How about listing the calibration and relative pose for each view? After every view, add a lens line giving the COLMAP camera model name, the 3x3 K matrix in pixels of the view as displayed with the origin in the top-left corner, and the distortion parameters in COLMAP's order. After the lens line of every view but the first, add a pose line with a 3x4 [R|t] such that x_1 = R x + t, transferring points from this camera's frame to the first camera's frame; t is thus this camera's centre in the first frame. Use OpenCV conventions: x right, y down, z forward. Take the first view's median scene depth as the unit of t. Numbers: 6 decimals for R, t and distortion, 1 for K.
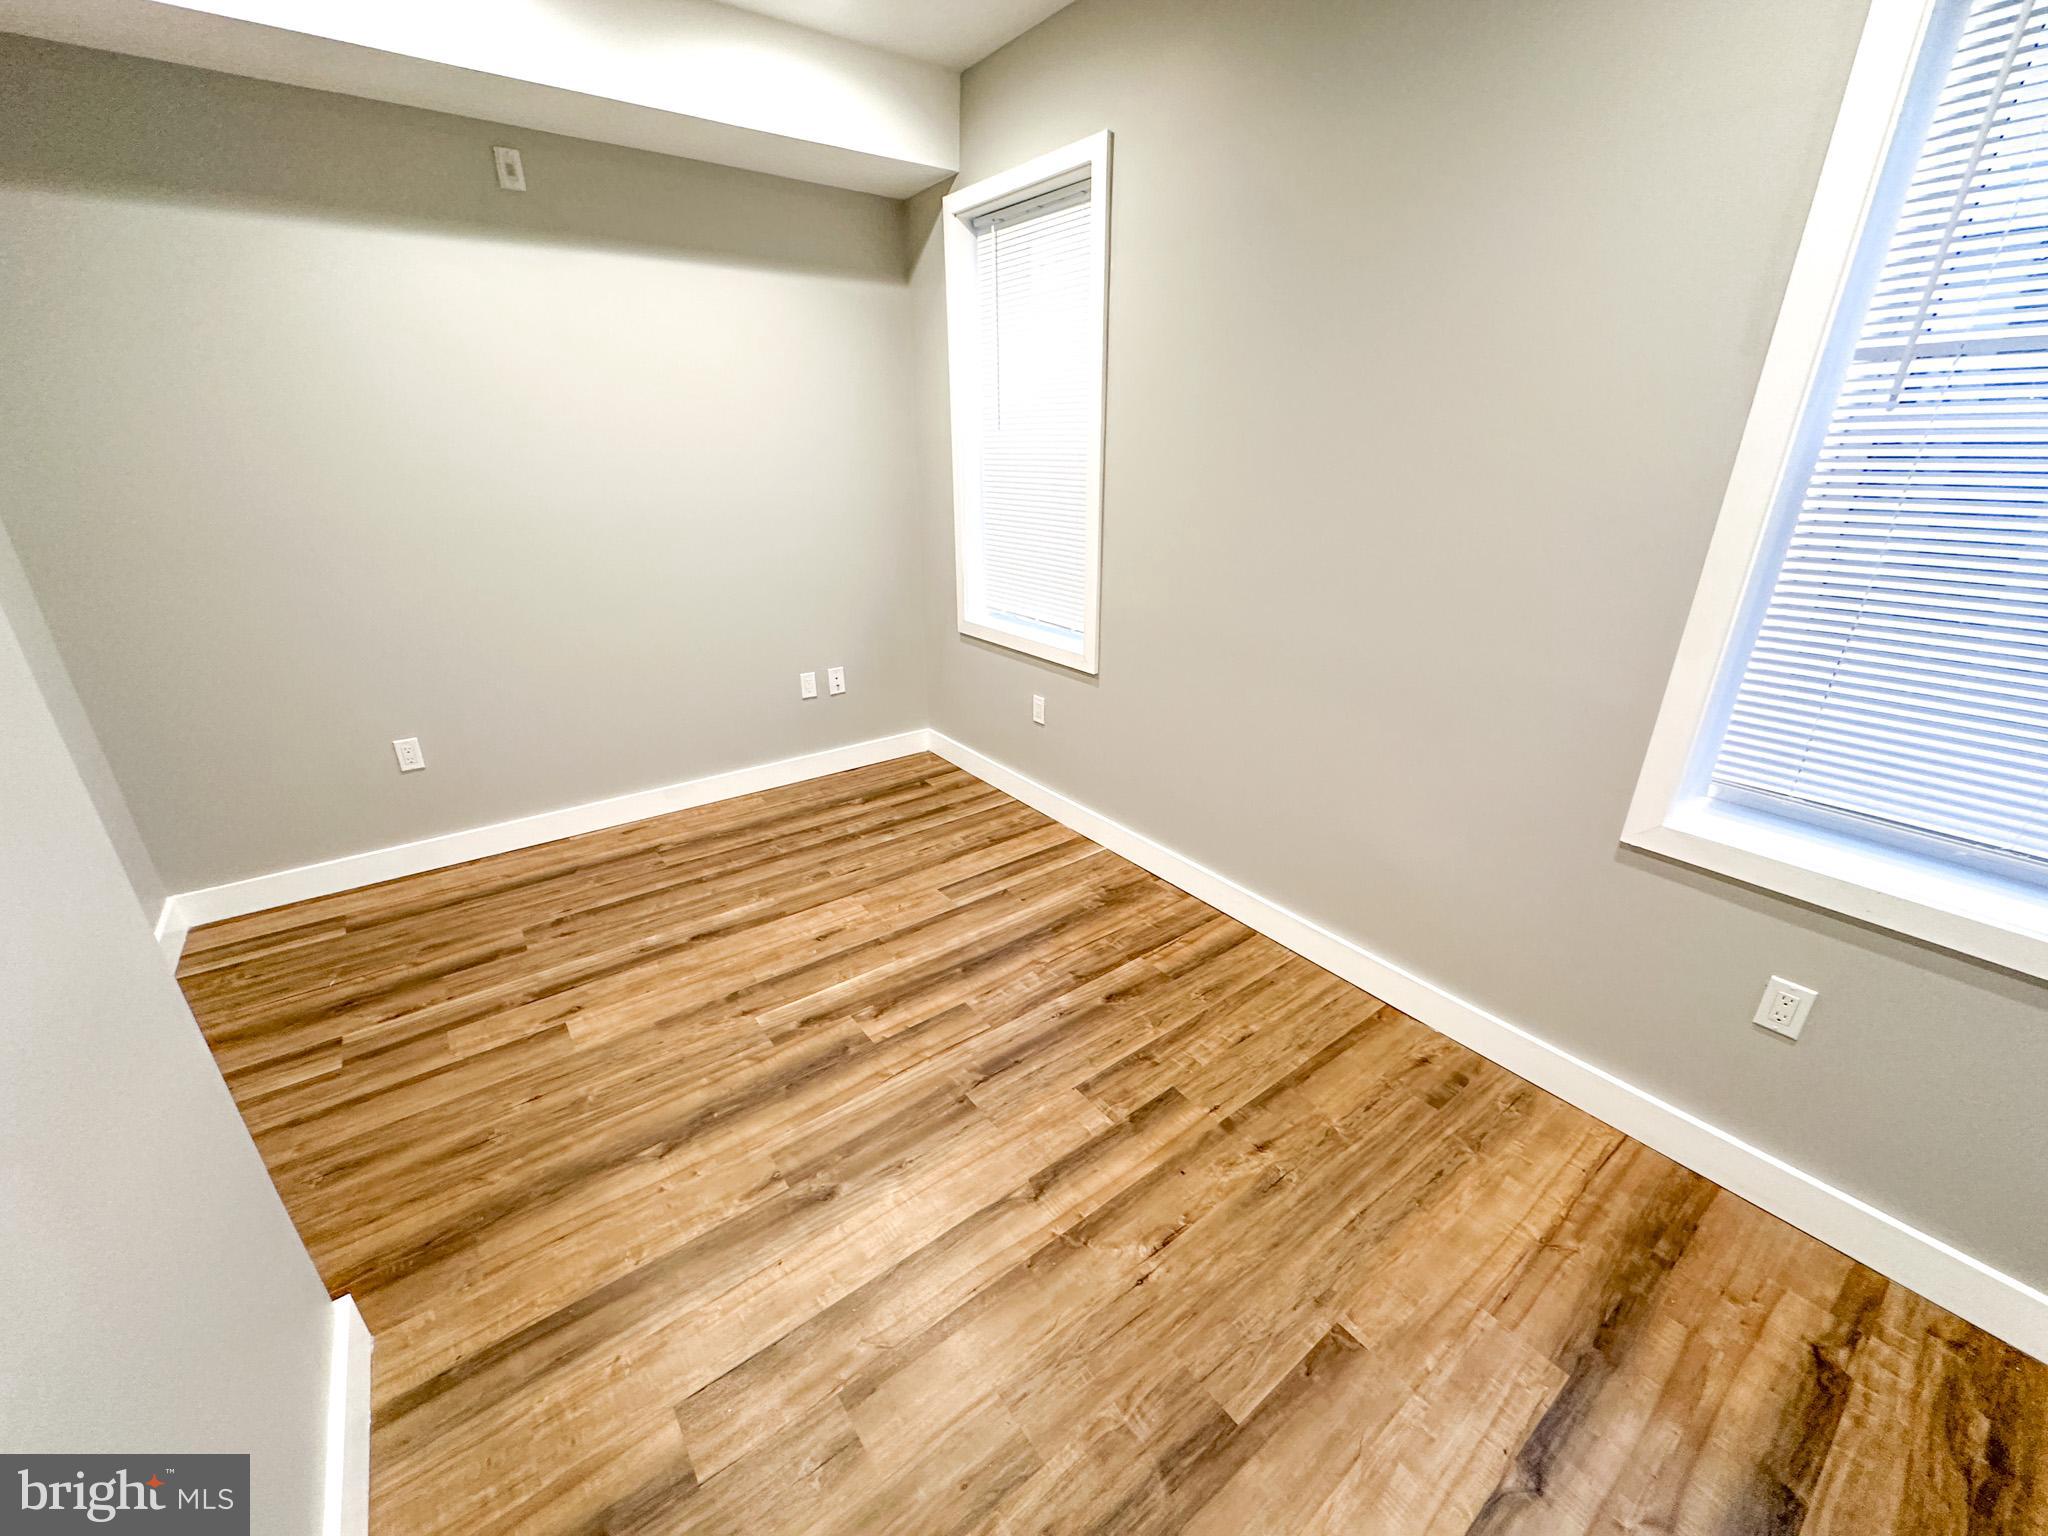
lens RADIAL K [[815.9, 0, 1022.8], [0, 815.9, 768.1], [0, 0, 1]] dist [-0.003927, 0.000939]
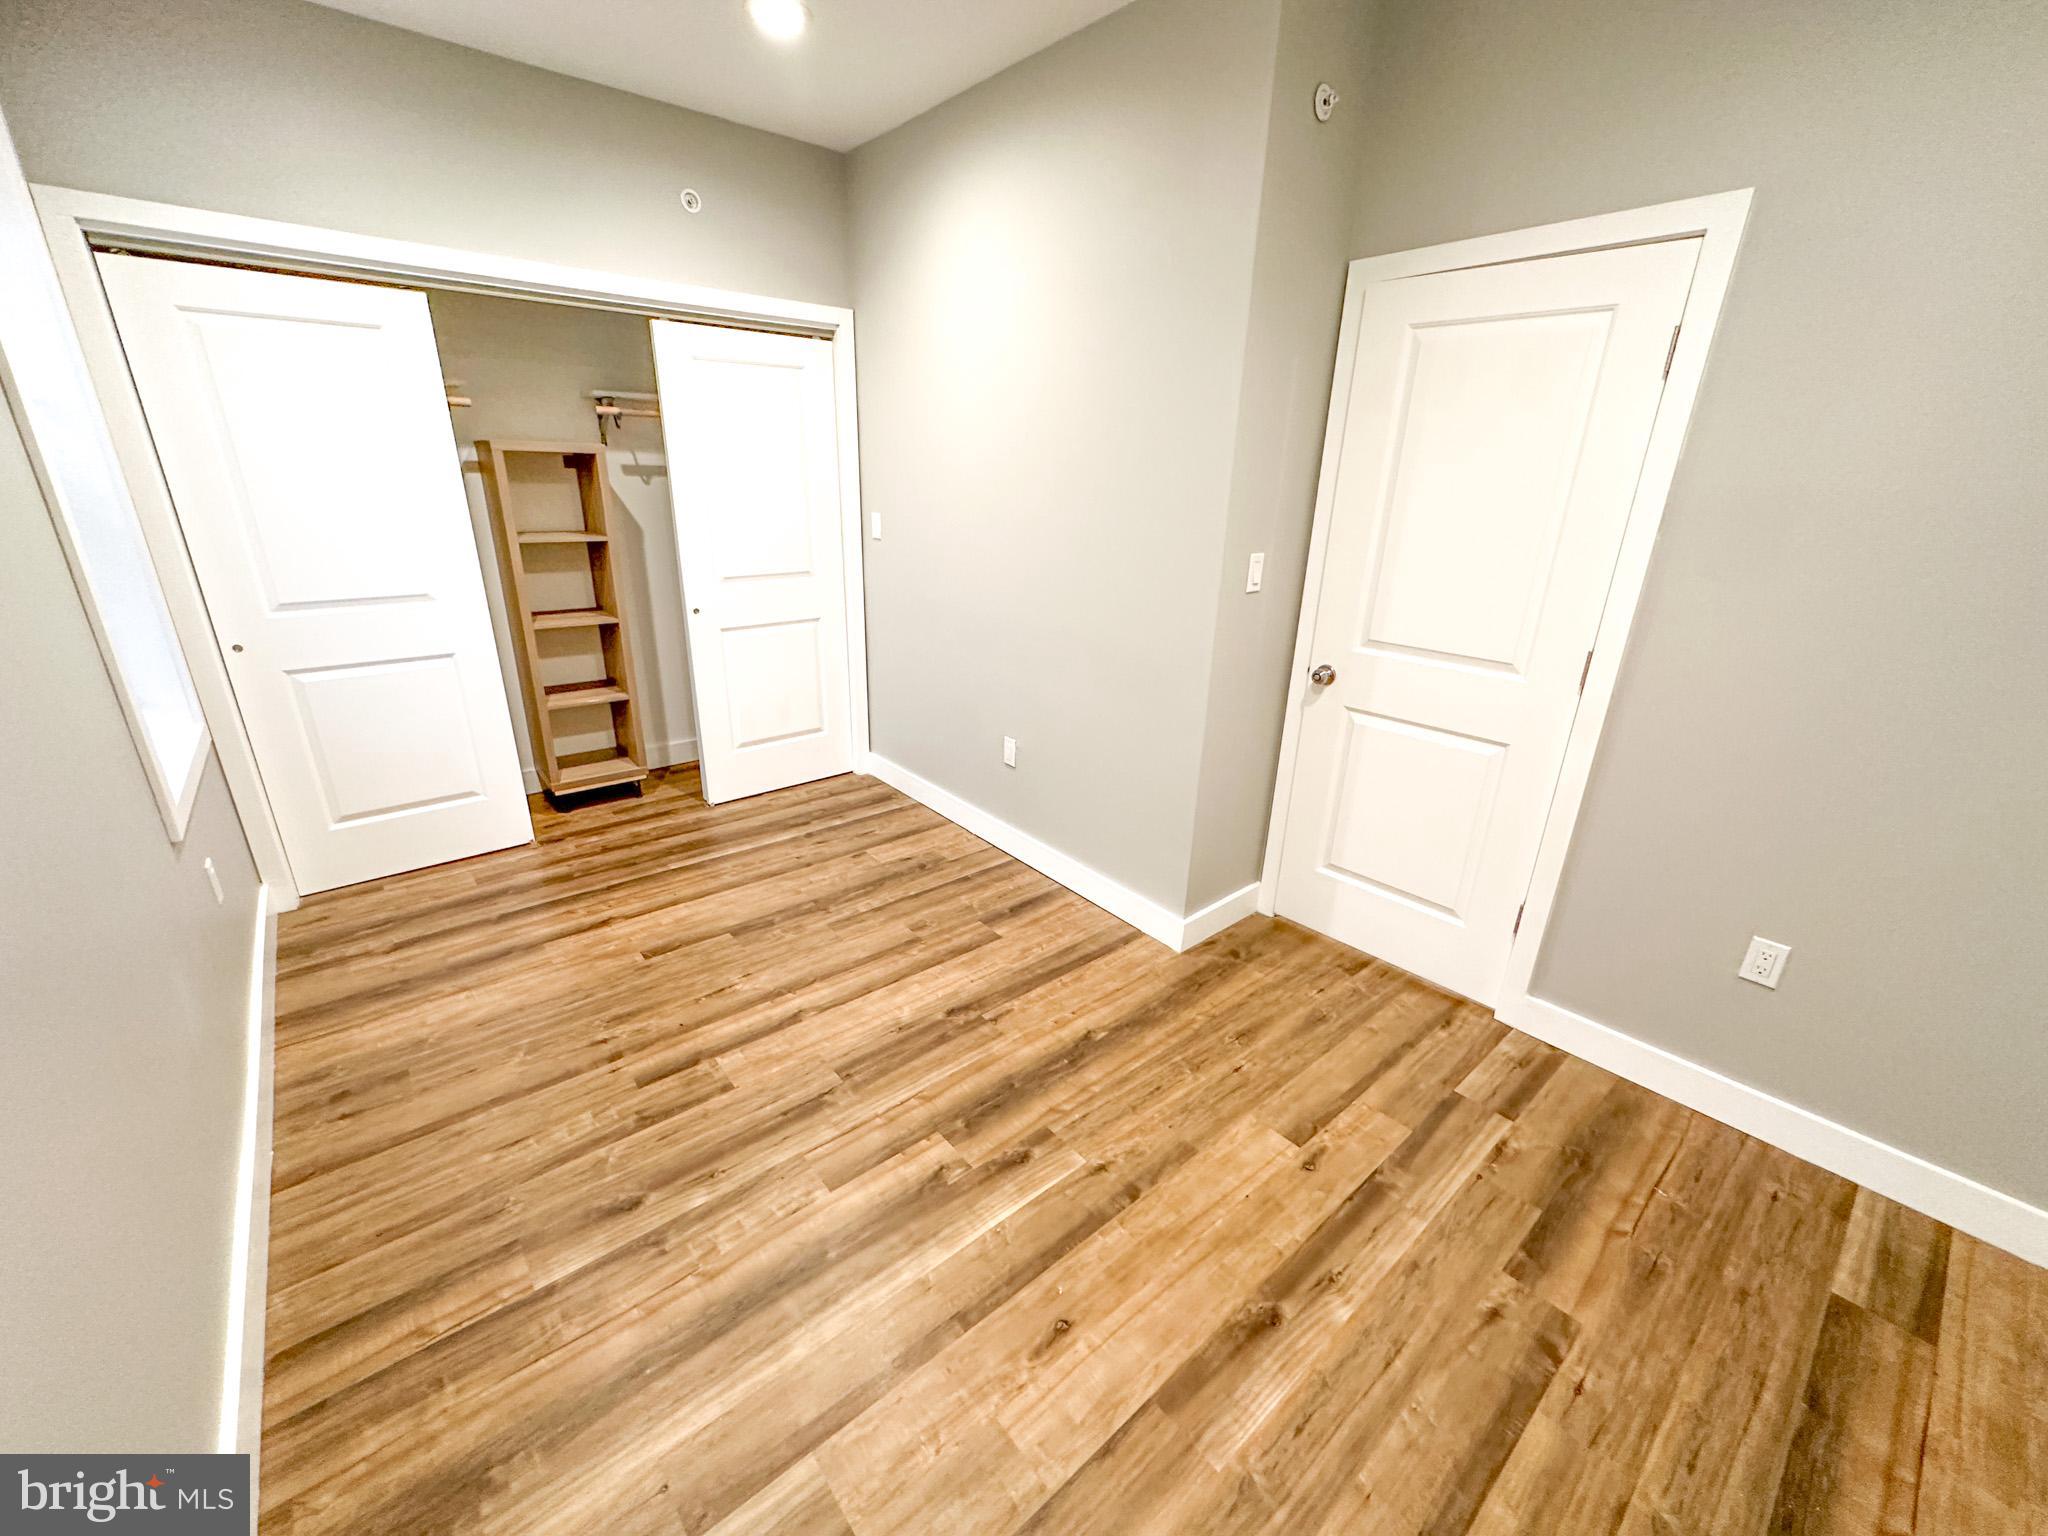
lens RADIAL K [[815.9, 0, 1022.8], [0, 815.9, 768.1], [0, 0, 1]] dist [-0.003927, 0.000939]
pose [[-0.998228, -0.001086, -0.059500, -0.224141], [-0.040816, 0.740102, 0.671255, -0.583127], [0.043307, 0.672494, -0.738835, 1.416281]]
